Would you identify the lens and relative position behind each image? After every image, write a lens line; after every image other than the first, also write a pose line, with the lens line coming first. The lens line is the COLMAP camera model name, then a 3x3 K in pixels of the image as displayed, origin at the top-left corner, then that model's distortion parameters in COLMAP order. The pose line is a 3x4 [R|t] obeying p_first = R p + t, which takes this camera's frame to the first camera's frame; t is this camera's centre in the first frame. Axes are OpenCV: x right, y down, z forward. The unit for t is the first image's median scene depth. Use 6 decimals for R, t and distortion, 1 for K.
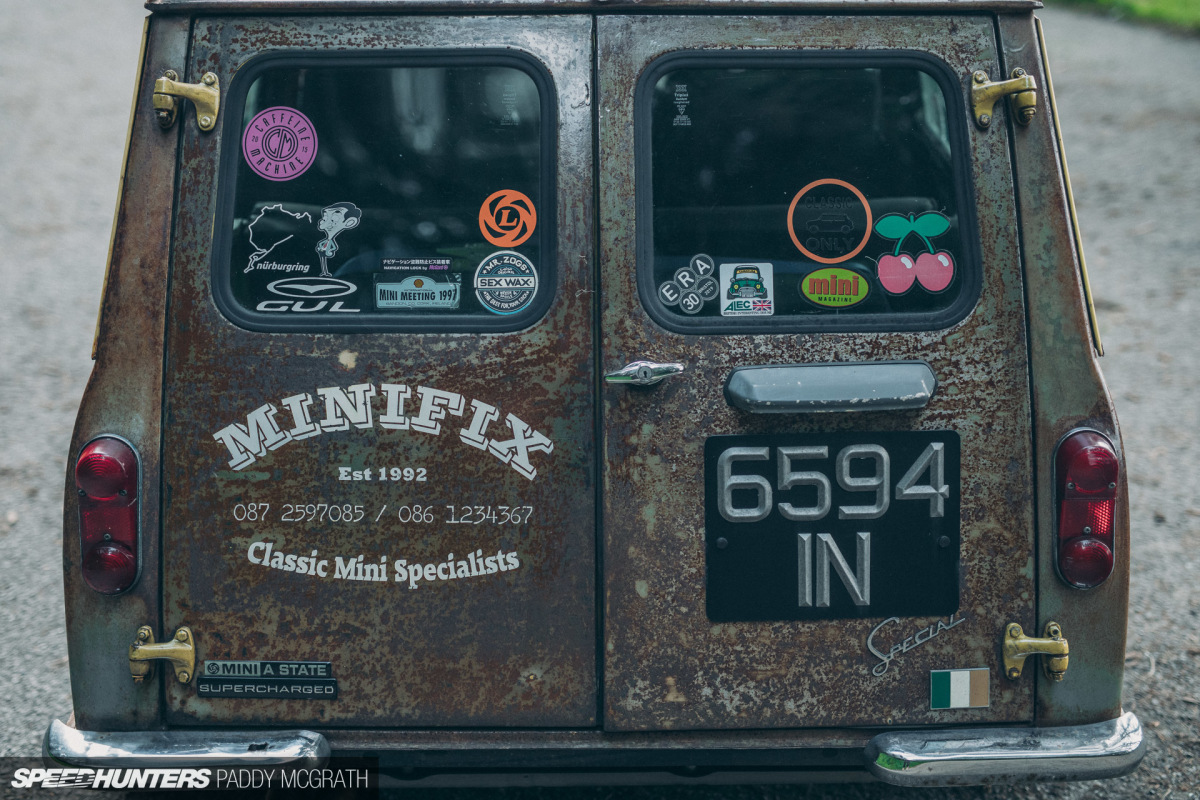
lens RADIAL K [[1757.7, 0, 600.0], [0, 1757.7, 400.0], [0, 0, 1]] dist [0.003287, 0.097597]
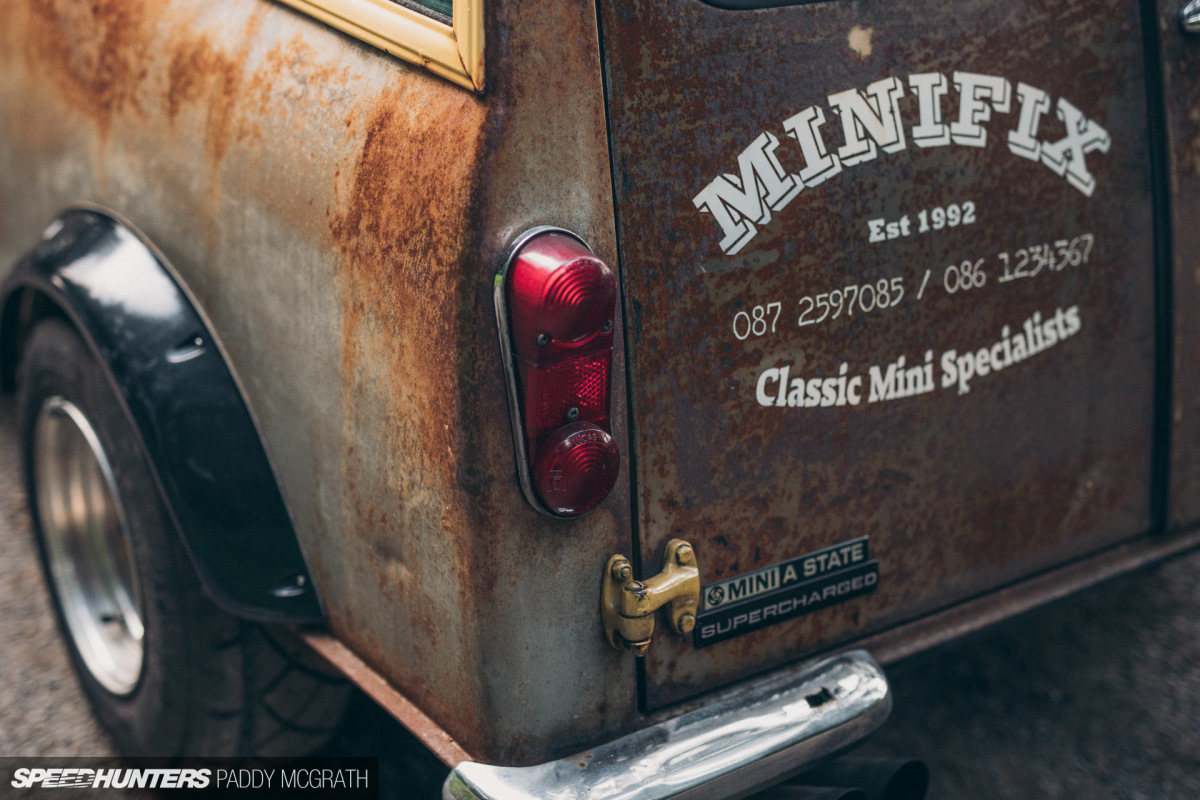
lens RADIAL K [[1716.4, 0, 600.0], [0, 1716.4, 400.0], [0, 0, 1]] dist [-0.014086, 0.006395]
pose [[0.831551, -0.209286, 0.514511, -0.544392], [0.156155, 0.977025, 0.145043, -0.002208], [-0.533046, -0.040267, 0.845127, 0.541434]]
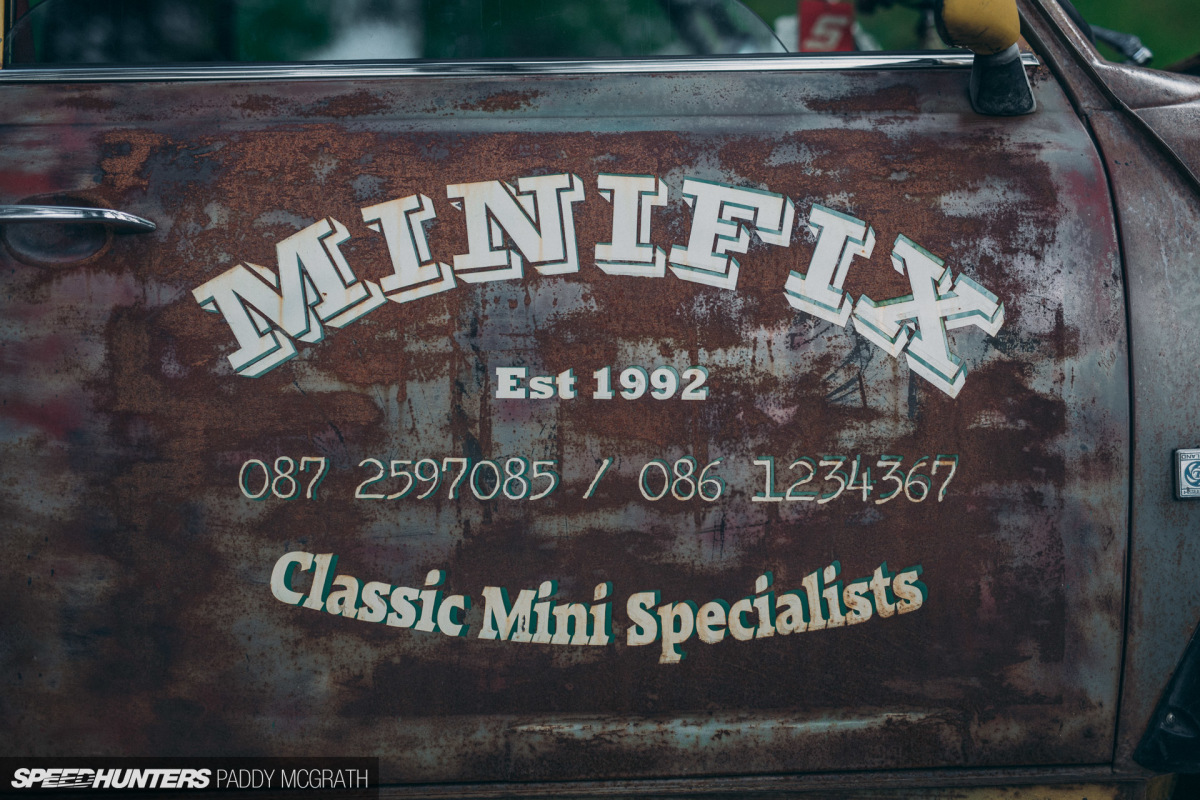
lens RADIAL K [[1716.4, 0, 600.0], [0, 1716.4, 400.0], [0, 0, 1]] dist [-0.014086, 0.006395]
pose [[0.998269, 0.000780, 0.058802, -0.147439], [0.007244, 0.990667, -0.136114, 0.101267], [-0.058360, 0.136305, 0.988946, 0.594370]]
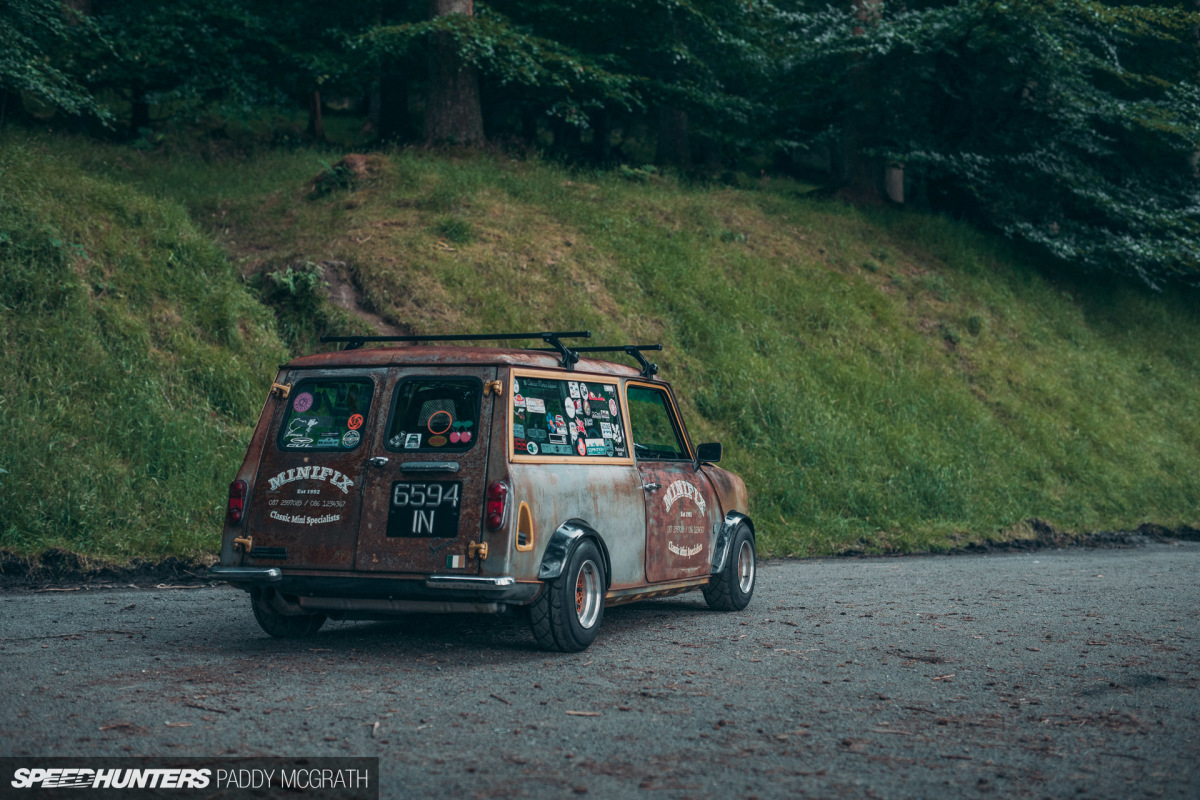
lens RADIAL K [[1716.4, 0, 600.0], [0, 1716.4, 400.0], [0, 0, 1]] dist [-0.014086, 0.006395]
pose [[0.929258, -0.004250, -0.369406, 1.612044], [-0.142127, 0.918860, -0.368098, 1.011950], [0.340997, 0.394561, 0.853254, -1.688786]]
